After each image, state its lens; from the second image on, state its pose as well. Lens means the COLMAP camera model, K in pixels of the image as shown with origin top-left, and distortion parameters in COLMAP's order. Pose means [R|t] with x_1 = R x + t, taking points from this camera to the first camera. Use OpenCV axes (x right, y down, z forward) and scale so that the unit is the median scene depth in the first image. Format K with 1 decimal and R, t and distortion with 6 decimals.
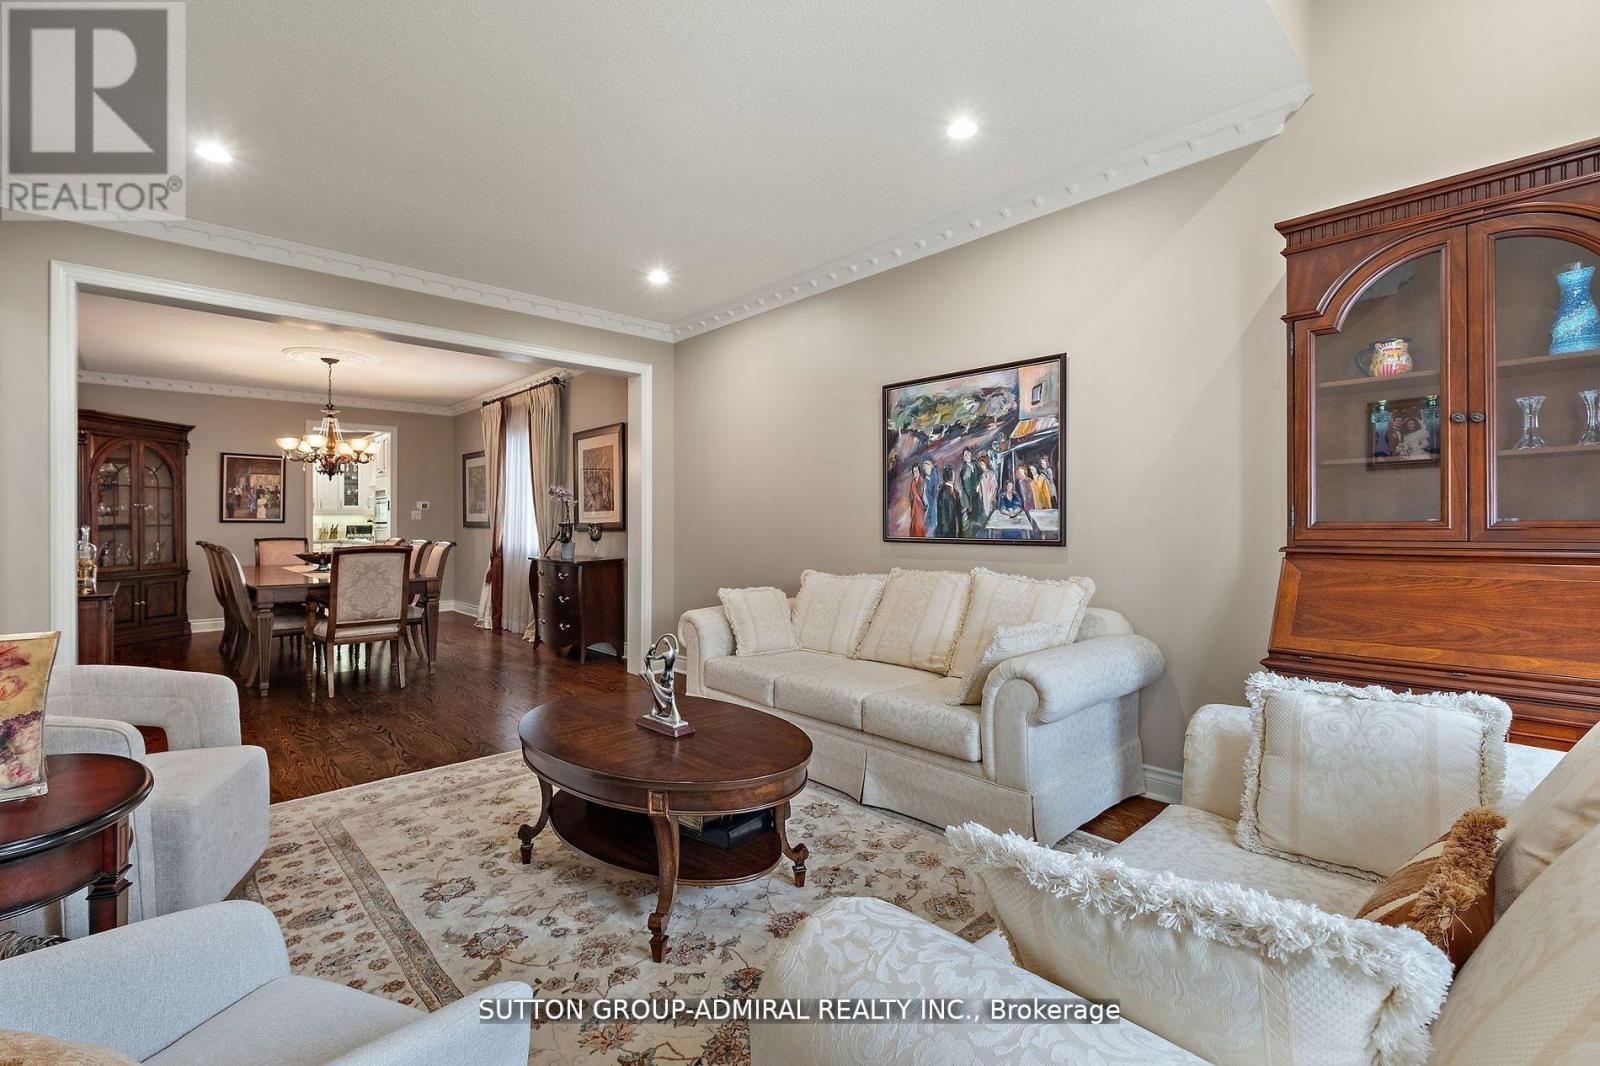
lens RADIAL K [[697.1, 0, 791.7], [0, 697.1, 521.7], [0, 0, 1]] dist [-0.001243, -0.001978]
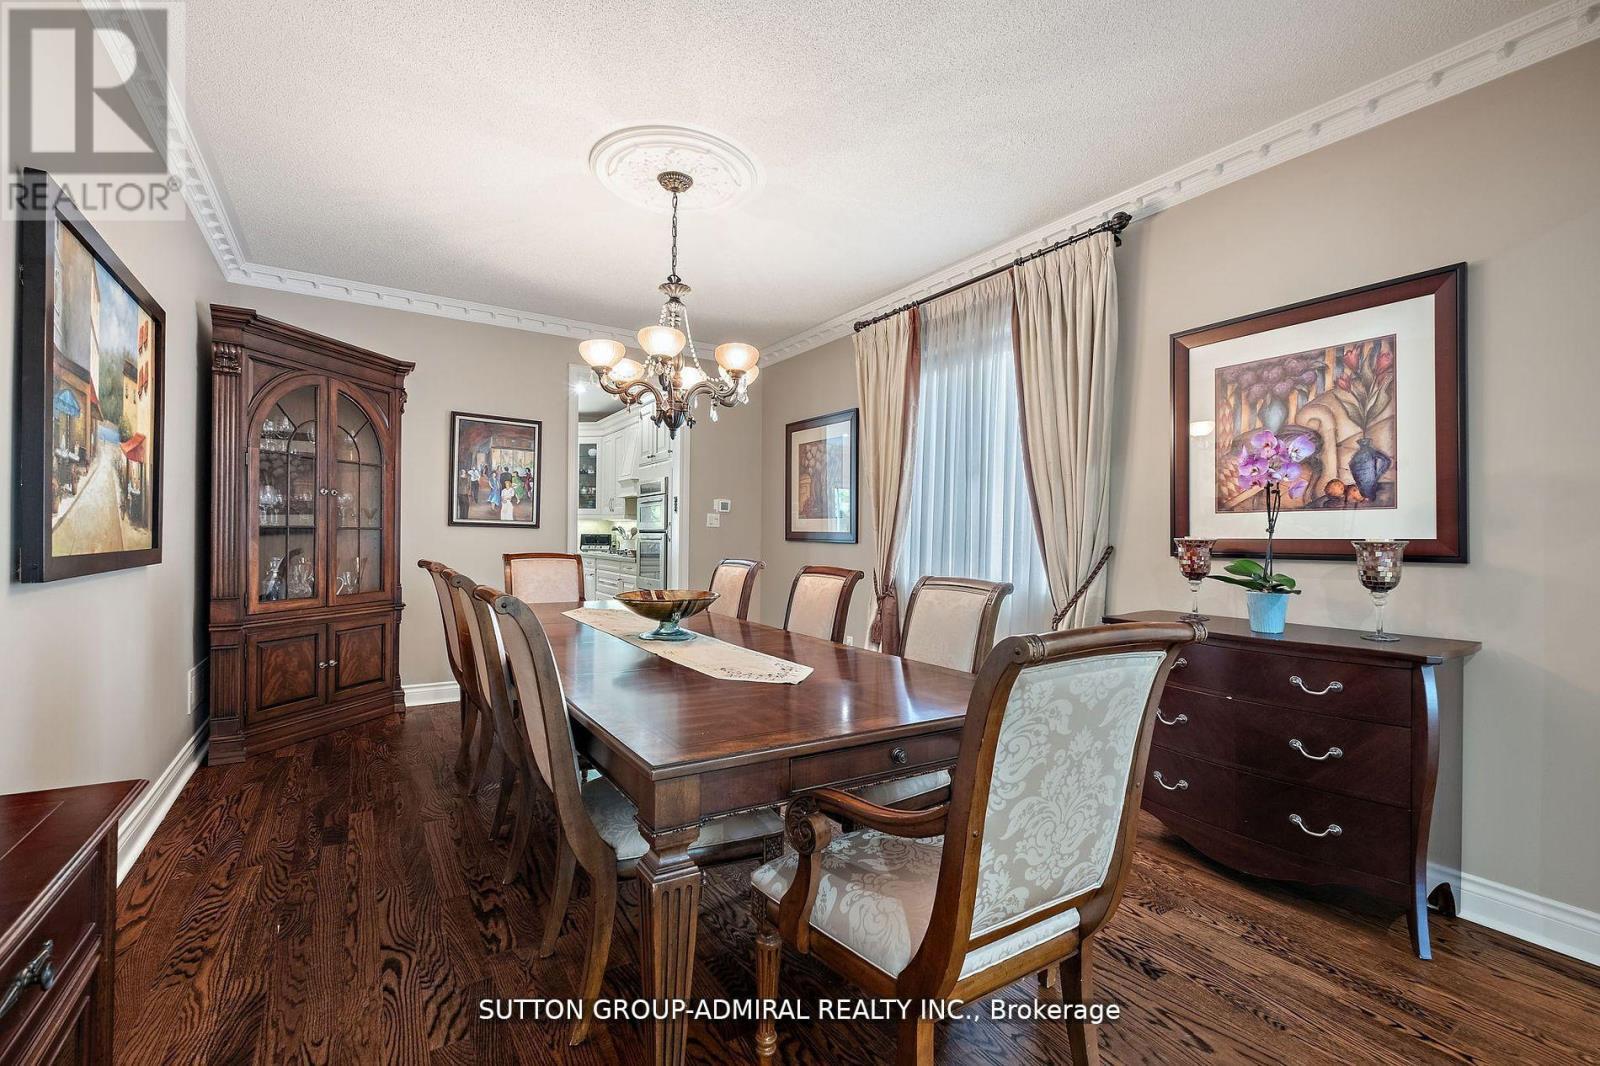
lens RADIAL K [[697.1, 0, 807.2], [0, 697.1, 542.3], [0, 0, 1]] dist [-0.001243, -0.001978]
pose [[0.982906, 0.019931, -0.183025, -0.418591], [-0.018435, 0.999781, 0.009873, 0.004225], [0.183182, -0.006330, 0.983059, 0.477582]]
